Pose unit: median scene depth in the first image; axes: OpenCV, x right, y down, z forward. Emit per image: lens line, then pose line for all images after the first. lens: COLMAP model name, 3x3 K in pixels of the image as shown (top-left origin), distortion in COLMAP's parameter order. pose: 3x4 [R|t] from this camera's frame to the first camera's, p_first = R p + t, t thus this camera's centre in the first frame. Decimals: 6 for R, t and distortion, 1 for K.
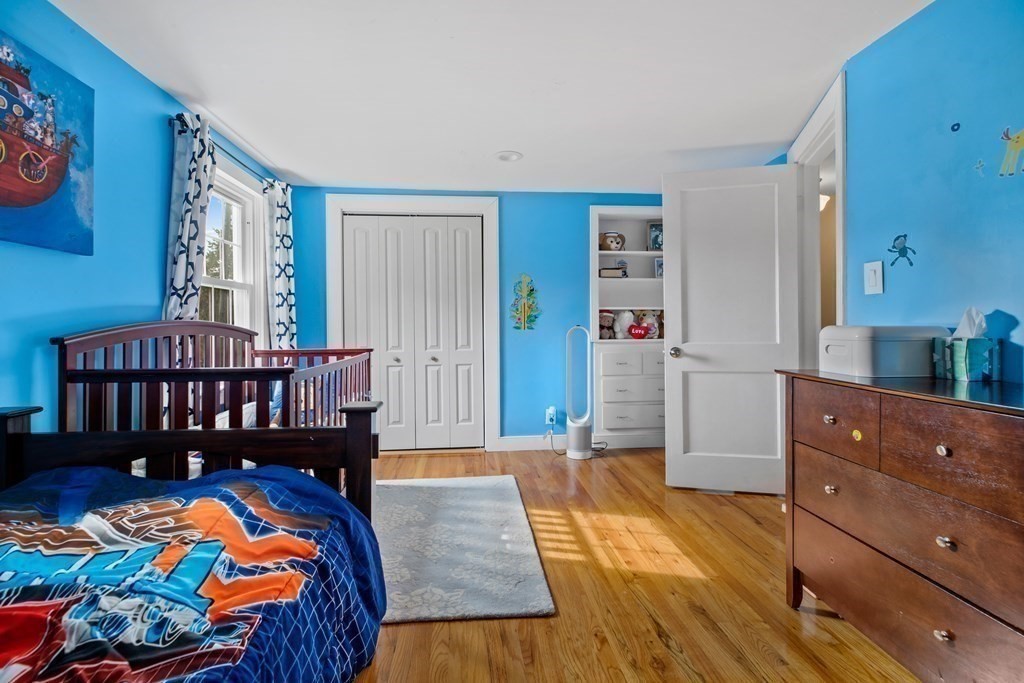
lens RADIAL K [[466.2, 0, 512.8], [0, 466.2, 324.3], [0, 0, 1]] dist [0.000534, -0.000440]
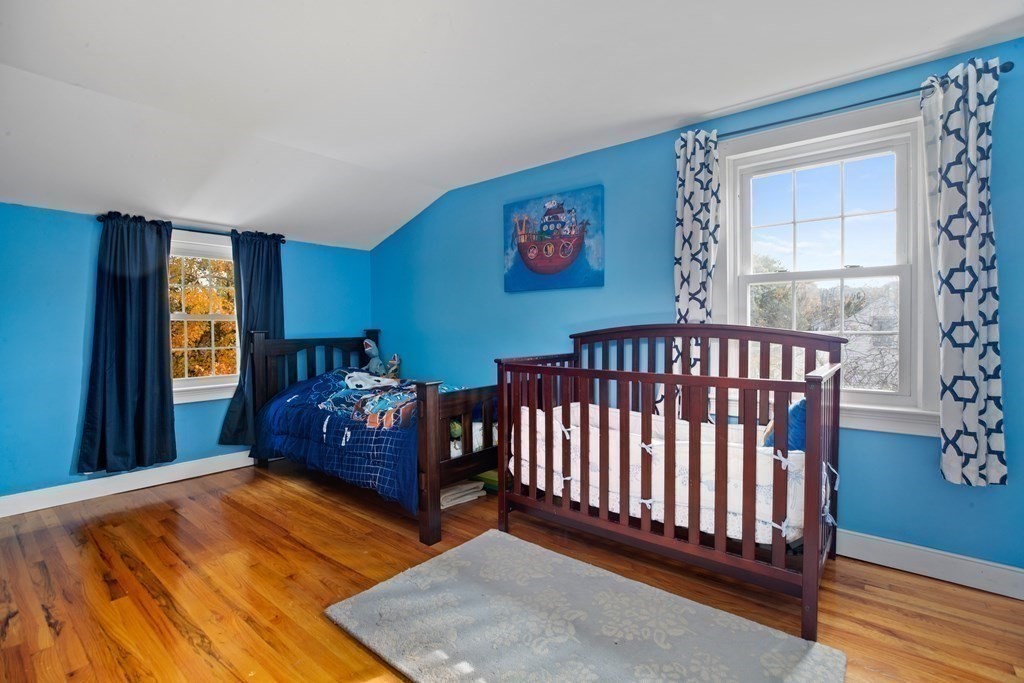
lens RADIAL K [[466.2, 0, 512.8], [0, 466.2, 324.3], [0, 0, 1]] dist [0.000534, -0.000440]
pose [[-0.699450, 0.016434, -0.714493, 0.532467], [0.015172, 0.999852, 0.008145, -0.029600], [0.714520, -0.005143, -0.699596, 2.052535]]
